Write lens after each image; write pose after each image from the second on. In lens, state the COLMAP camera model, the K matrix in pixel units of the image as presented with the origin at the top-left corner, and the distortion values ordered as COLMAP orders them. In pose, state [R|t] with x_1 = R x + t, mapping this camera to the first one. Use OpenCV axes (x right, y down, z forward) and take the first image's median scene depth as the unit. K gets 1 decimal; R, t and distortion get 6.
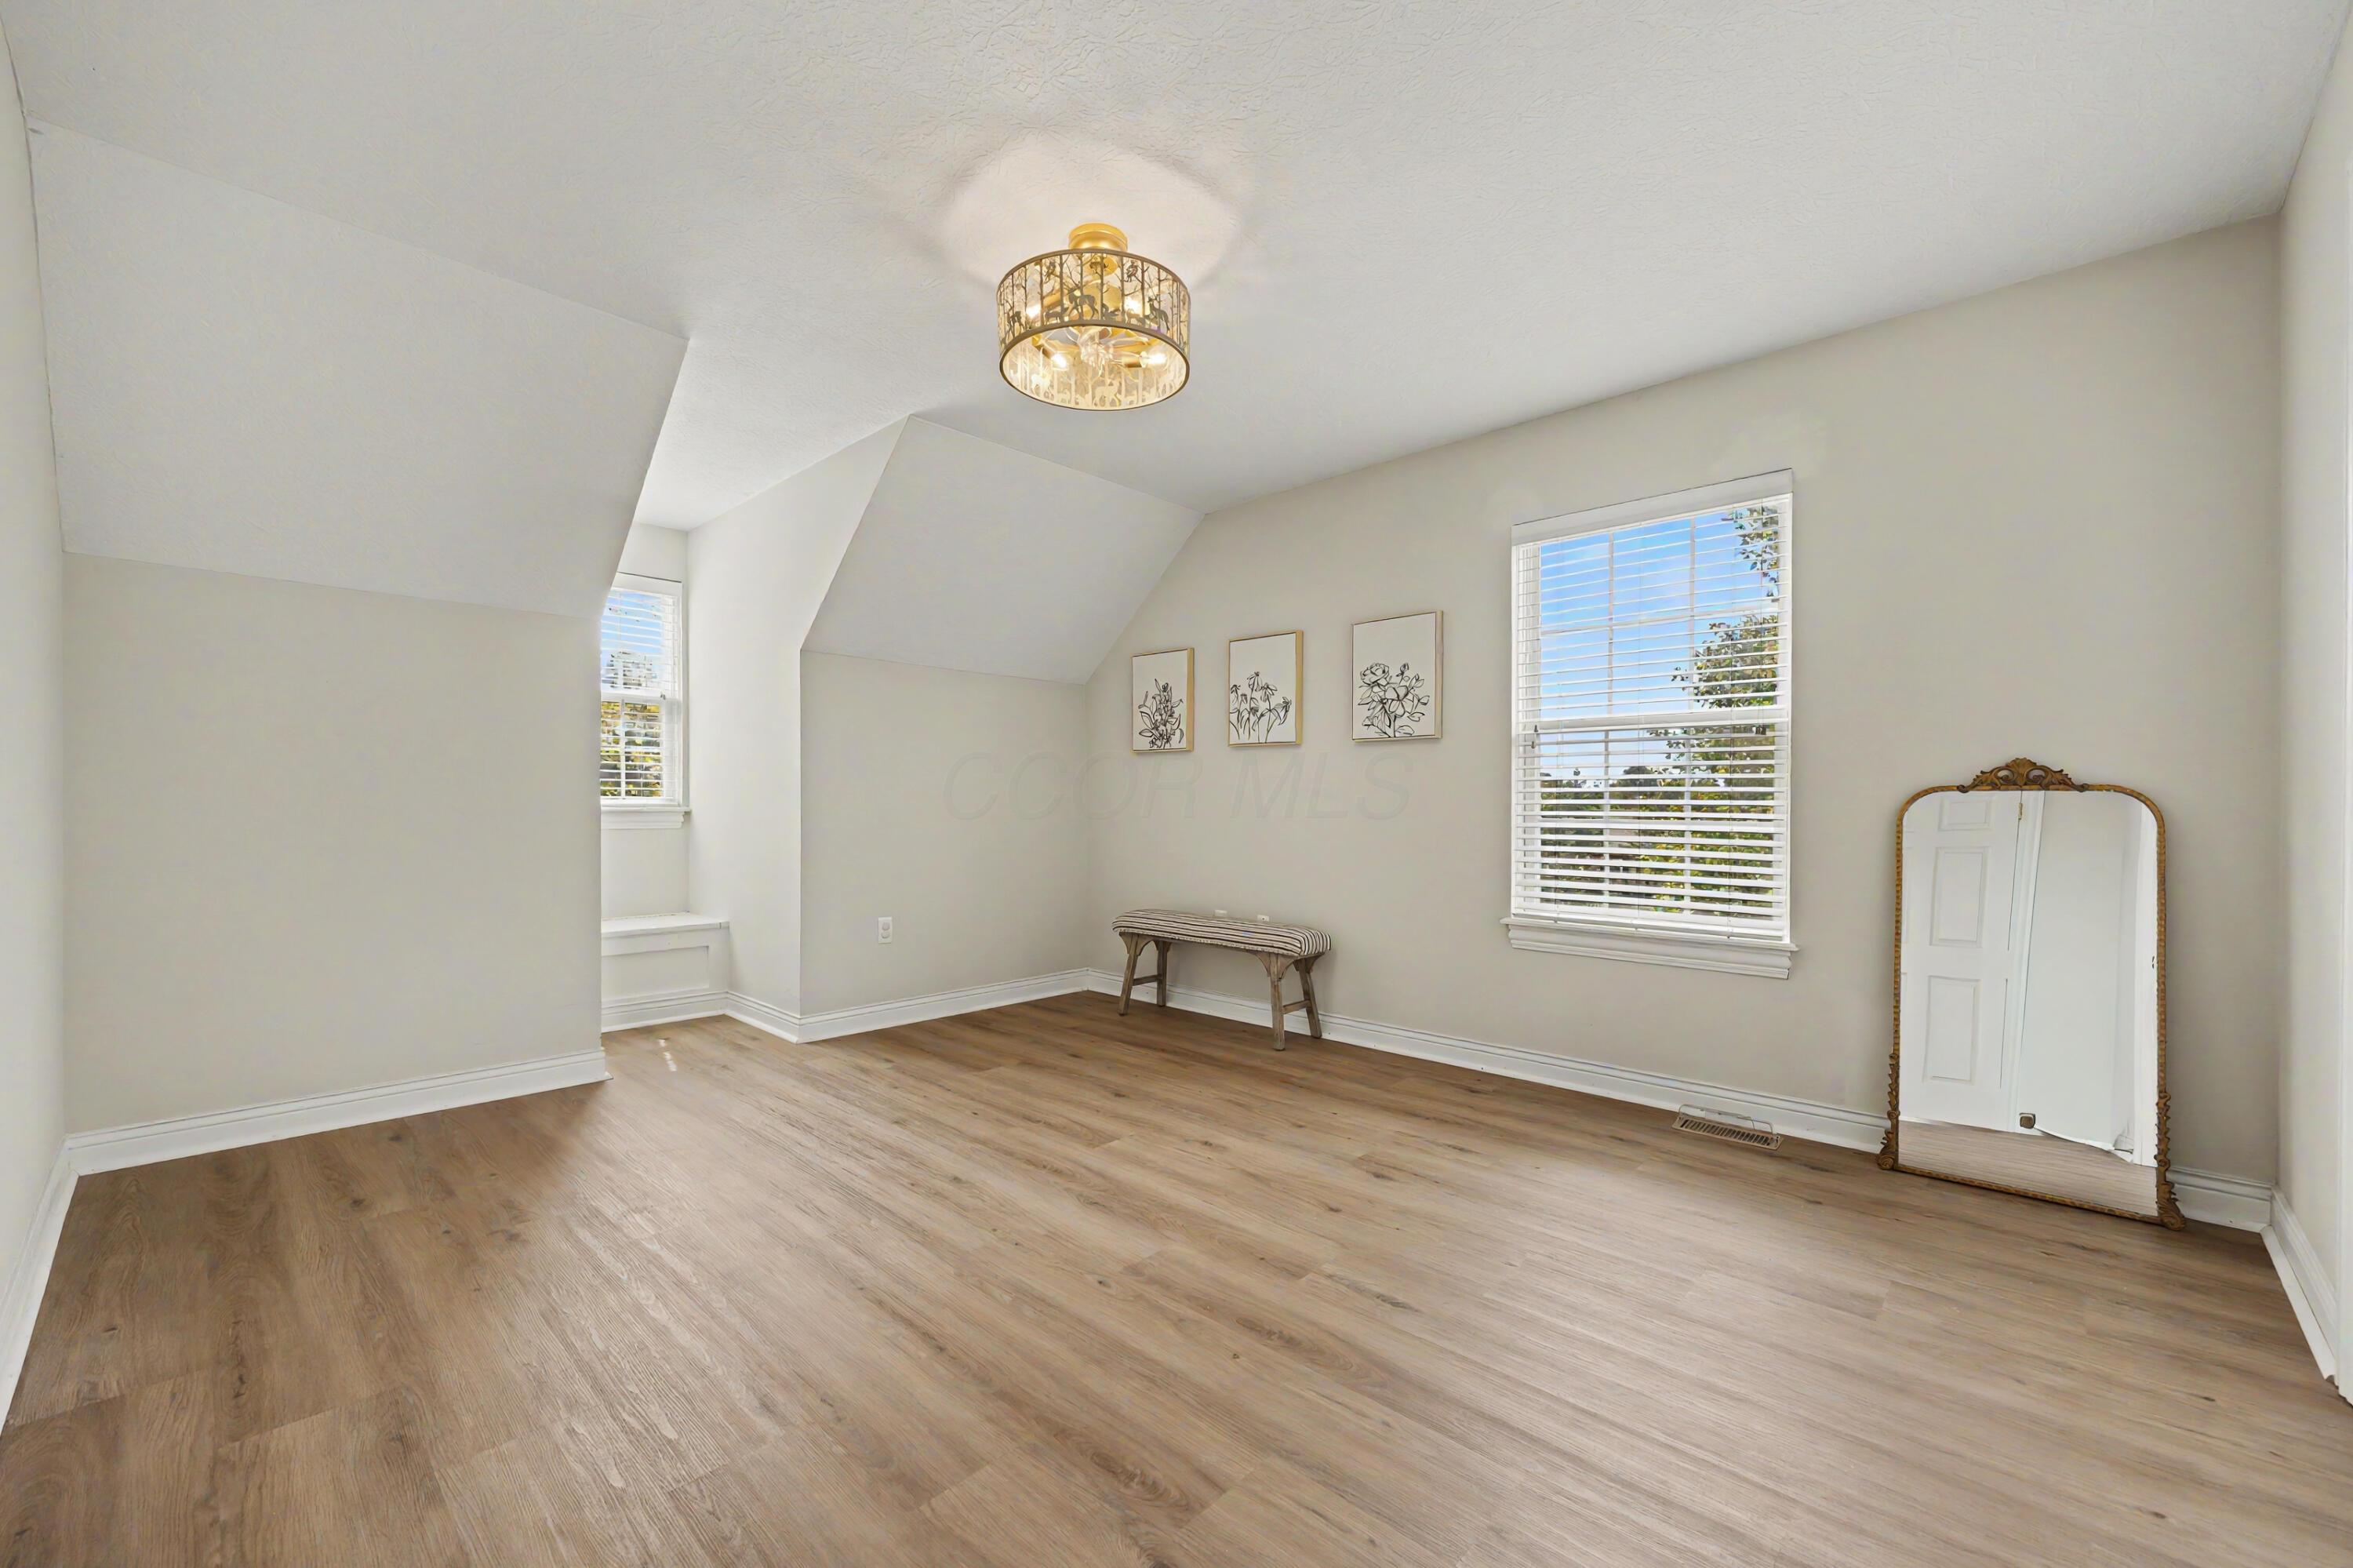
lens RADIAL K [[919.6, 0, 1178.7], [0, 919.6, 792.7], [0, 0, 1]] dist [-0.001063, -0.000366]
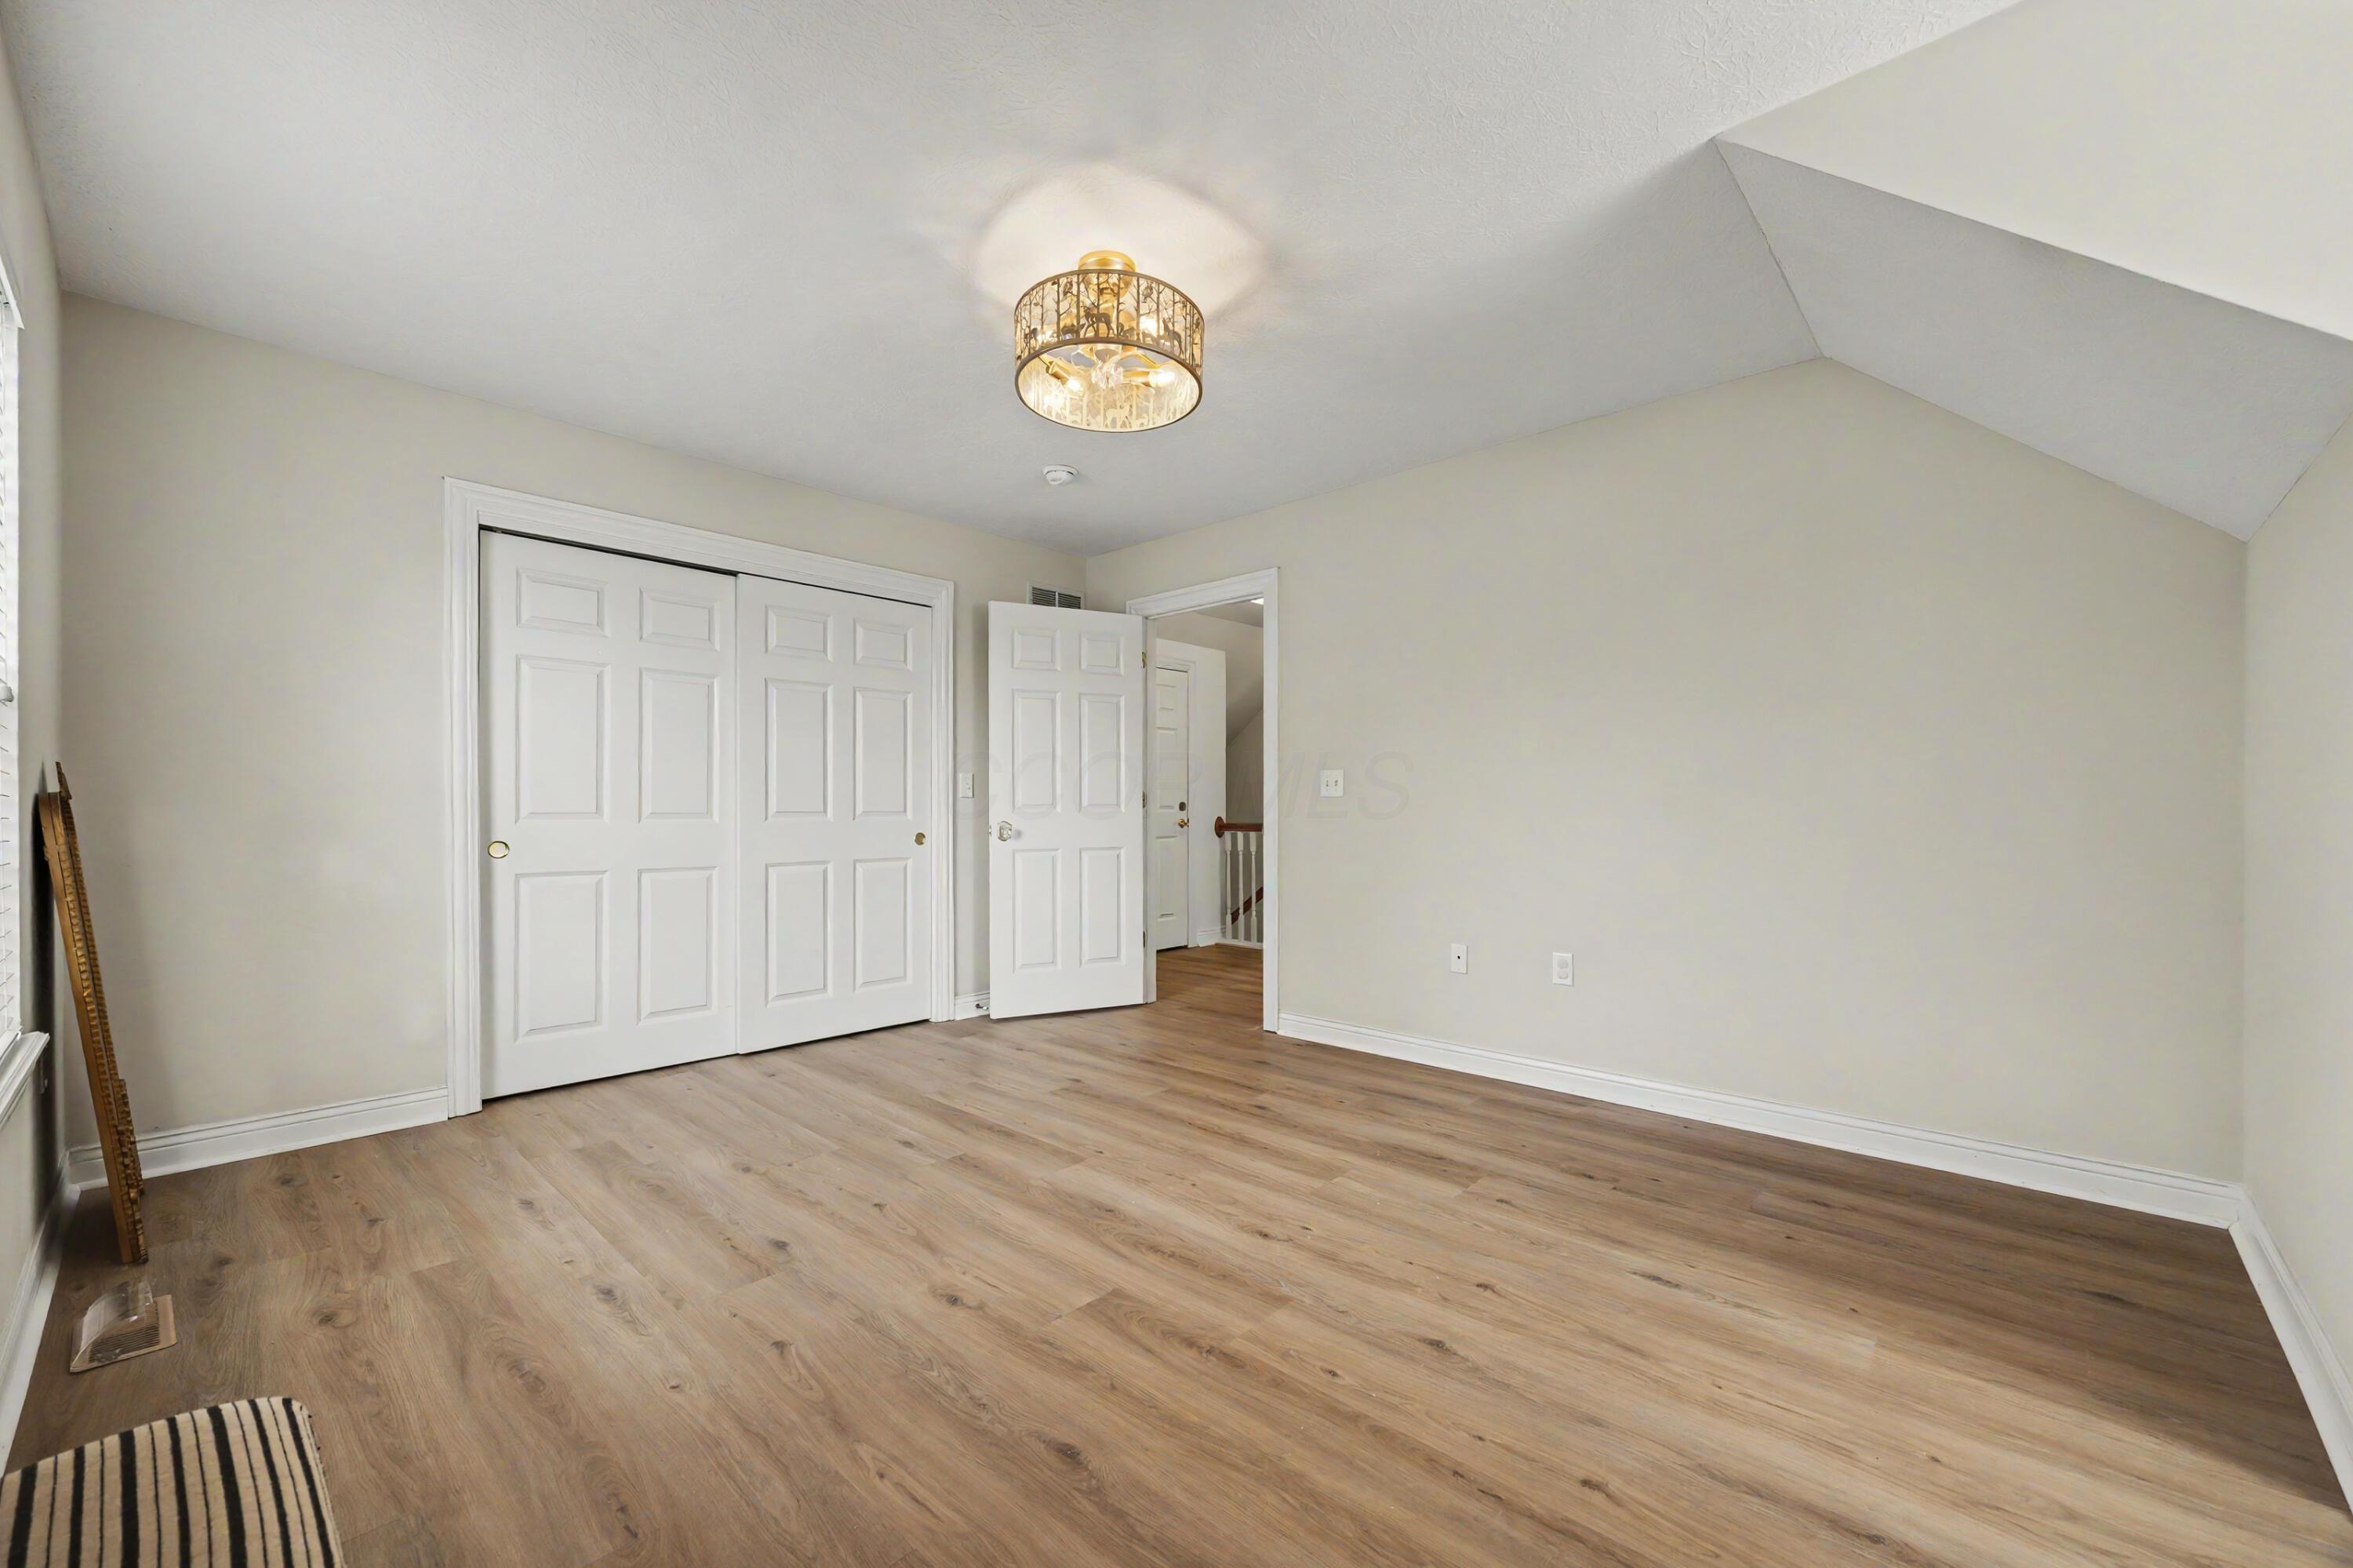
lens RADIAL K [[919.6, 0, 1178.7], [0, 919.6, 792.7], [0, 0, 1]] dist [-0.001063, -0.000366]
pose [[-0.999956, -0.002596, -0.009017, -0.144640], [-0.002318, 0.999527, -0.030668, 0.016103], [0.009092, -0.030646, -0.999489, 1.853862]]
